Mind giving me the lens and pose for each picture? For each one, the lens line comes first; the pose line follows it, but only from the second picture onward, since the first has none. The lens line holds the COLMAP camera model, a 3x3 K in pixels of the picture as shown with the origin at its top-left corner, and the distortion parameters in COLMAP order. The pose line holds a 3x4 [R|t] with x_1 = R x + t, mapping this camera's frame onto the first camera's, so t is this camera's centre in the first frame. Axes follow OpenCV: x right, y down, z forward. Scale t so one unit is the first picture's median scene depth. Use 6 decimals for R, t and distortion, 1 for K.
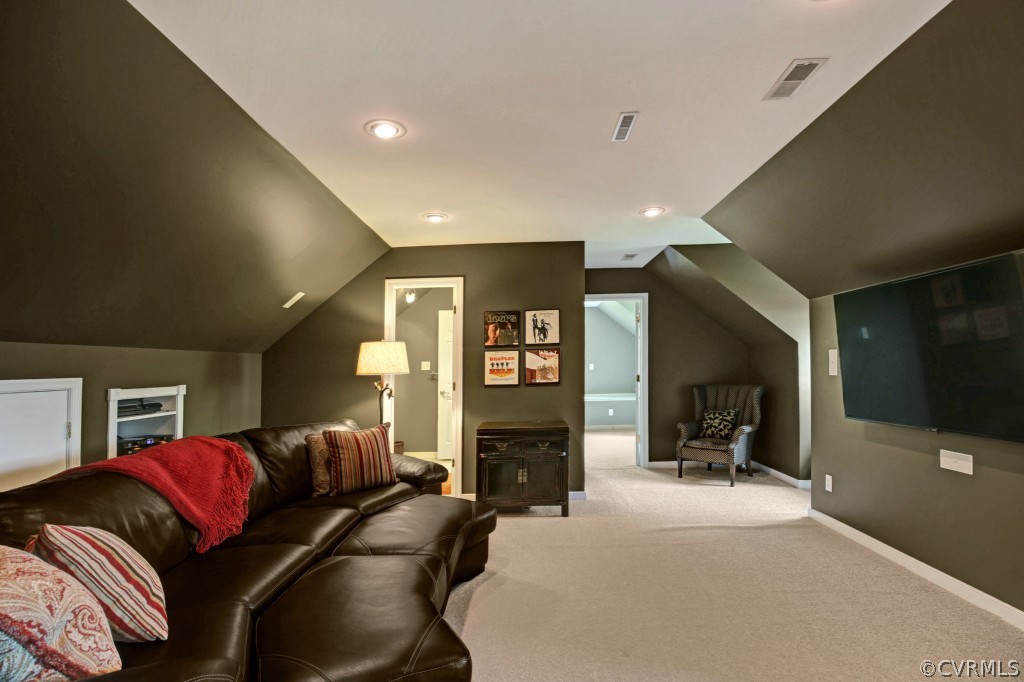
lens RADIAL K [[495.1, 0, 513.1], [0, 495.1, 340.5], [0, 0, 1]] dist [-0.024608, 0.000895]
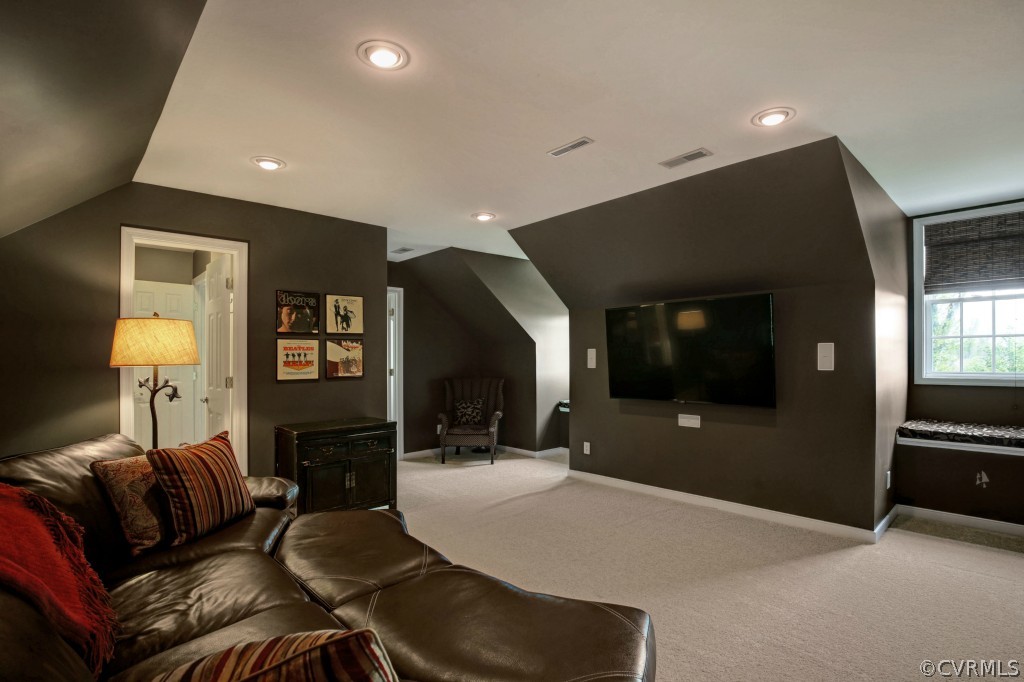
lens RADIAL K [[495.1, 0, 515.6], [0, 495.1, 351.2], [0, 0, 1]] dist [-0.024608, 0.000895]
pose [[0.700019, 0.026496, 0.713633, -0.362720], [-0.045094, 0.998957, 0.007144, 0.018549], [-0.712699, -0.037181, 0.700484, 0.150454]]
